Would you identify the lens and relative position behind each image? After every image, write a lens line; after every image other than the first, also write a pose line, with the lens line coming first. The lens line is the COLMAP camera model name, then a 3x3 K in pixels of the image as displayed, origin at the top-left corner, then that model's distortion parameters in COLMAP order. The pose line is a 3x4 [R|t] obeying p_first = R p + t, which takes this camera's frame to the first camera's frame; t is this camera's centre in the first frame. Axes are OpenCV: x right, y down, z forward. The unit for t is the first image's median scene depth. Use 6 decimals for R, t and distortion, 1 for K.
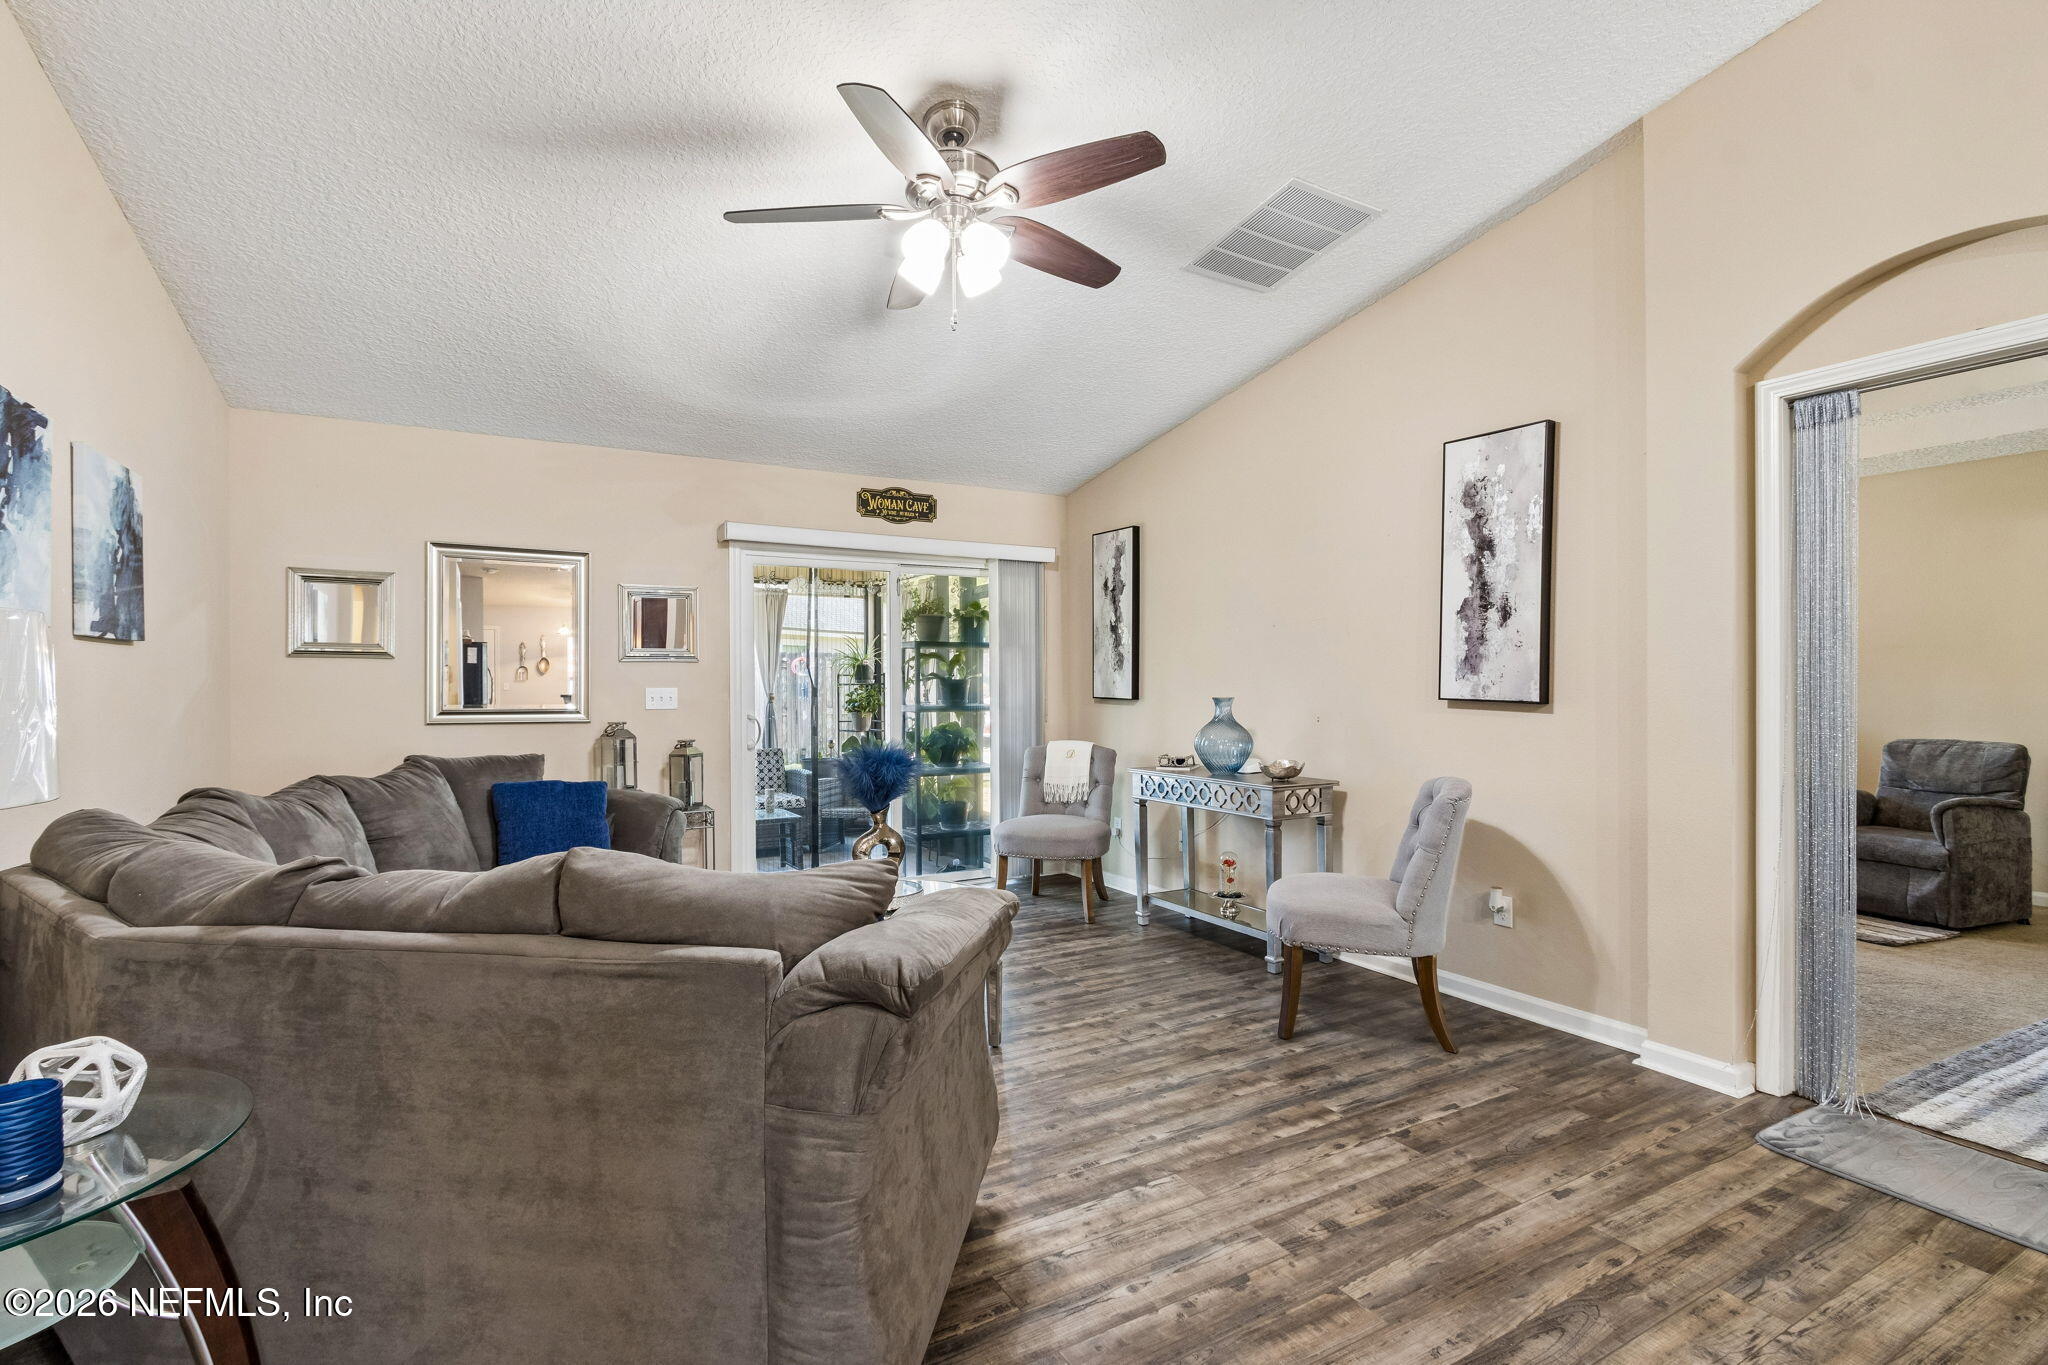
lens RADIAL K [[946.1, 0, 1002.1], [0, 946.1, 683.5], [0, 0, 1]] dist [0.005690, 0.000106]
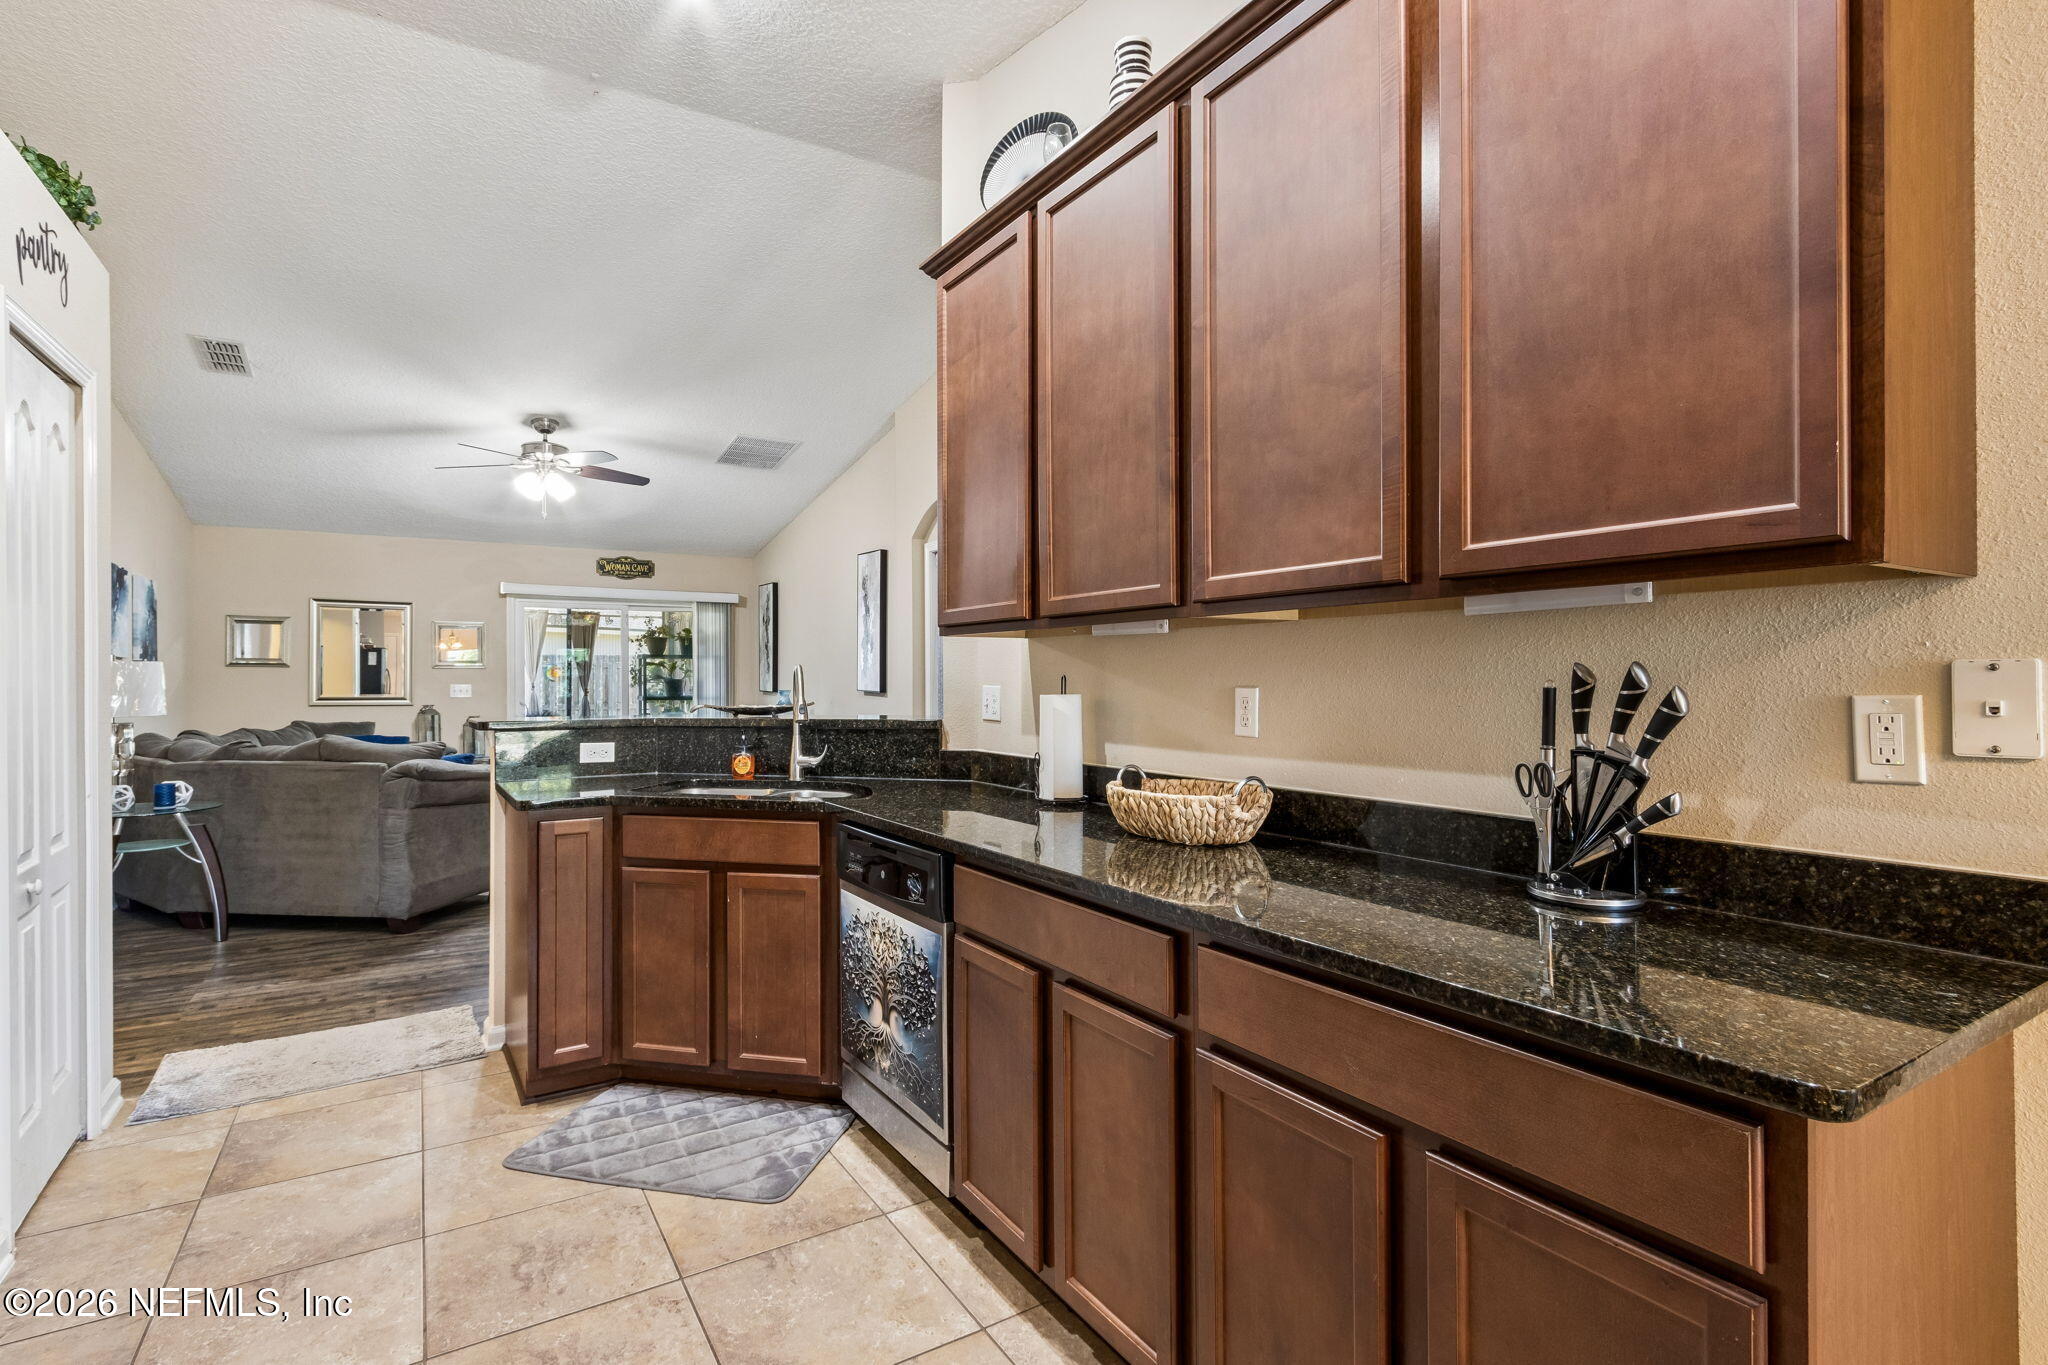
lens RADIAL K [[965.2, 0, 997.8], [0, 965.2, 676.0], [0, 0, 1]] dist [0.007419, -0.001185]
pose [[0.999354, 0.001508, 0.035916, 0.721196], [-0.001304, 0.999983, -0.005701, -0.002142], [-0.035924, 0.005650, 0.999339, -0.996745]]
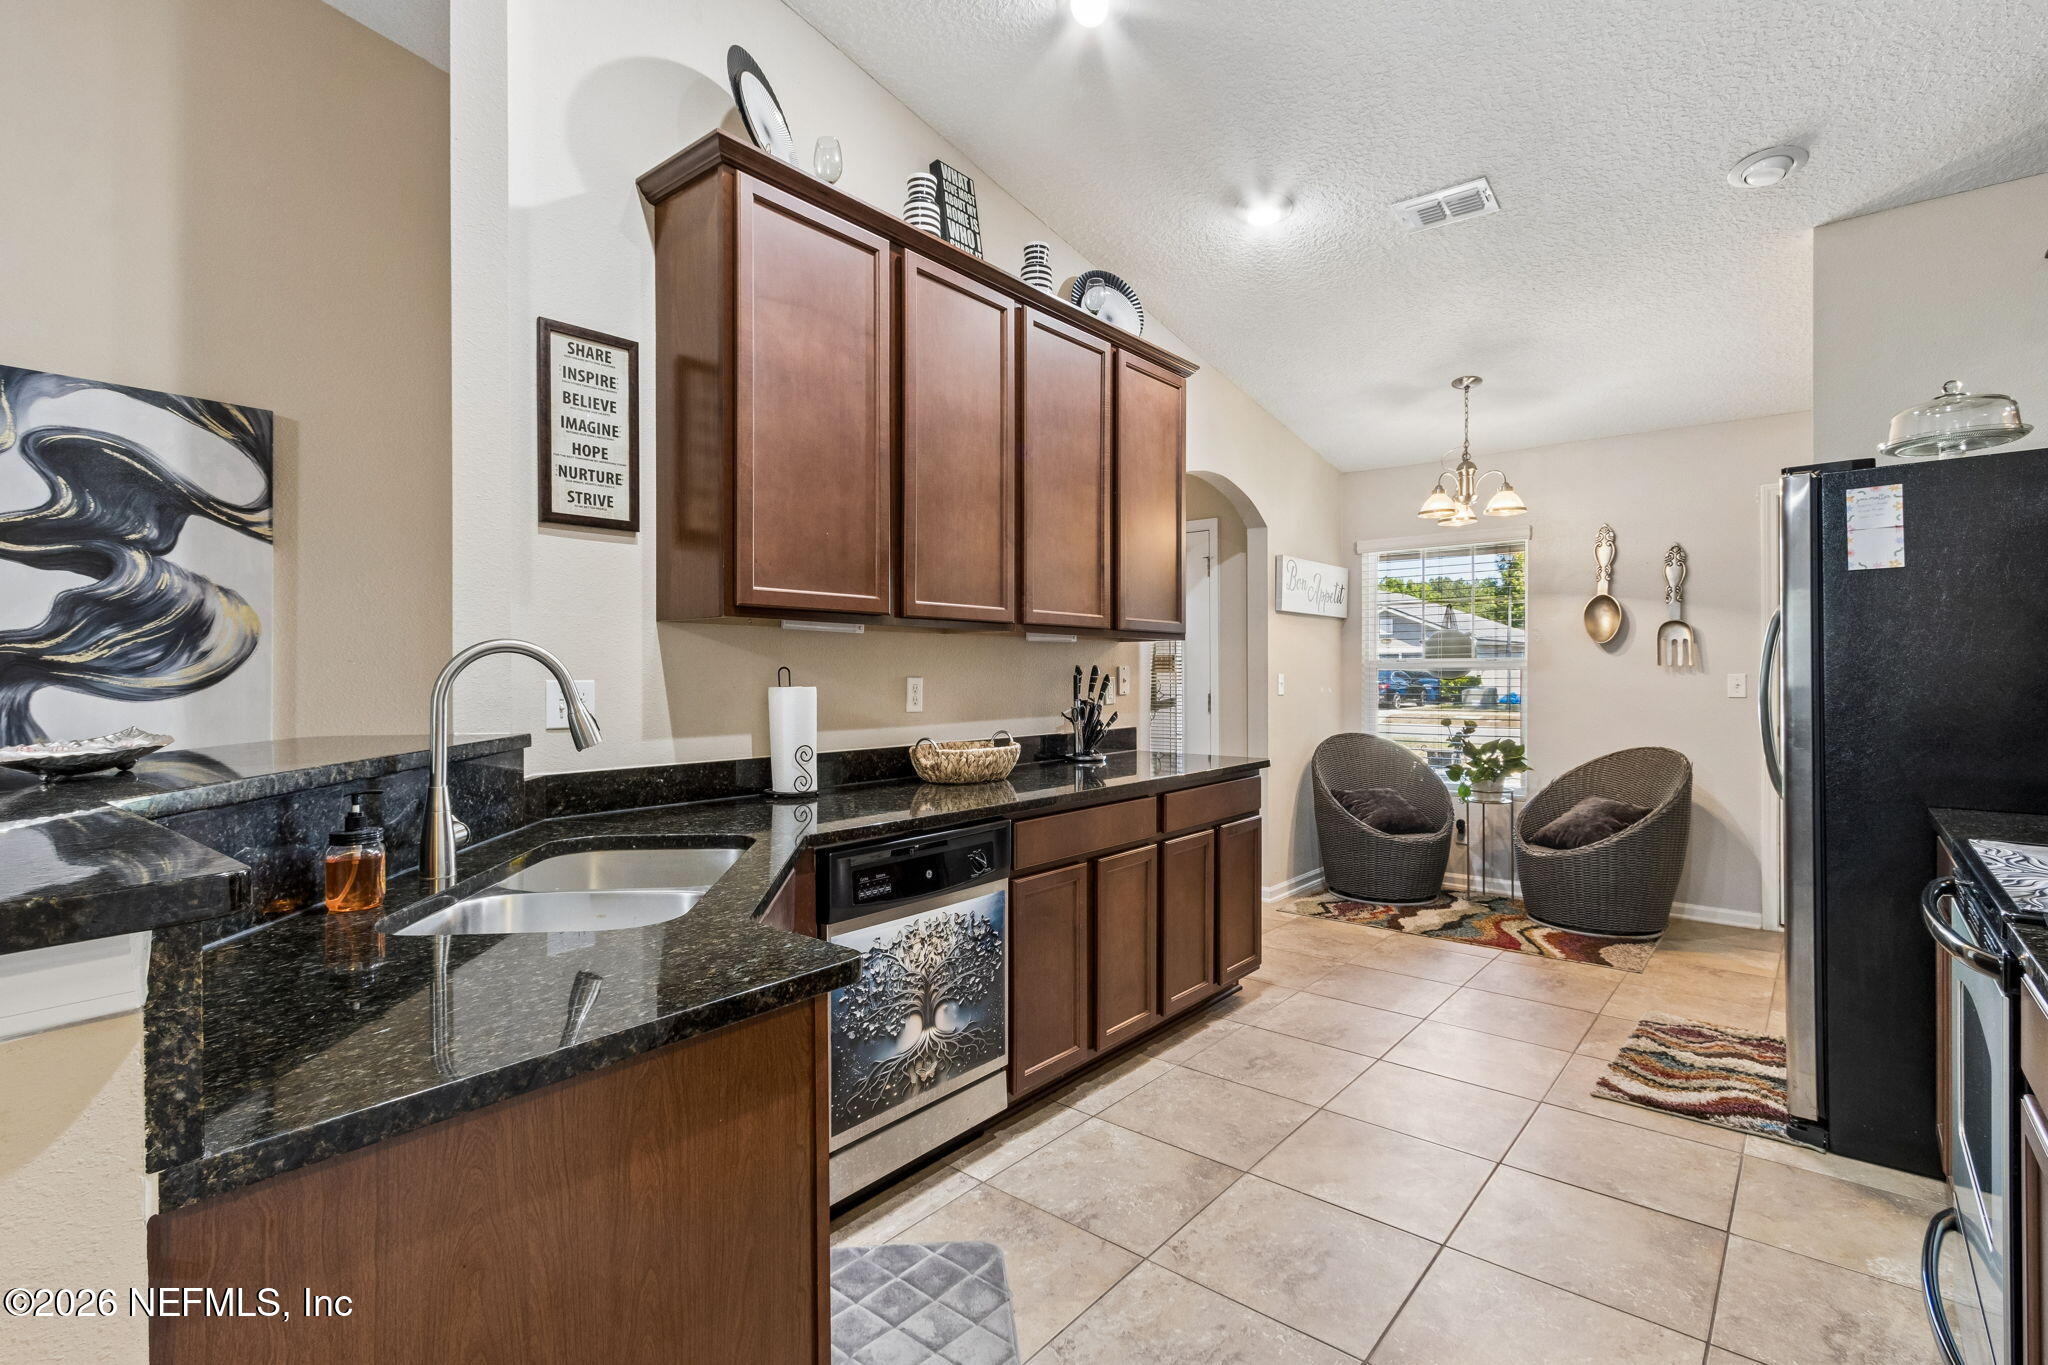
lens RADIAL K [[965.2, 0, 997.8], [0, 965.2, 676.0], [0, 0, 1]] dist [0.007419, -0.001185]
pose [[-0.349092, 0.003576, 0.937082, 0.030931], [0.006731, 0.999976, -0.001308, 0.001910], [-0.937064, 0.005850, -0.349108, -0.119481]]
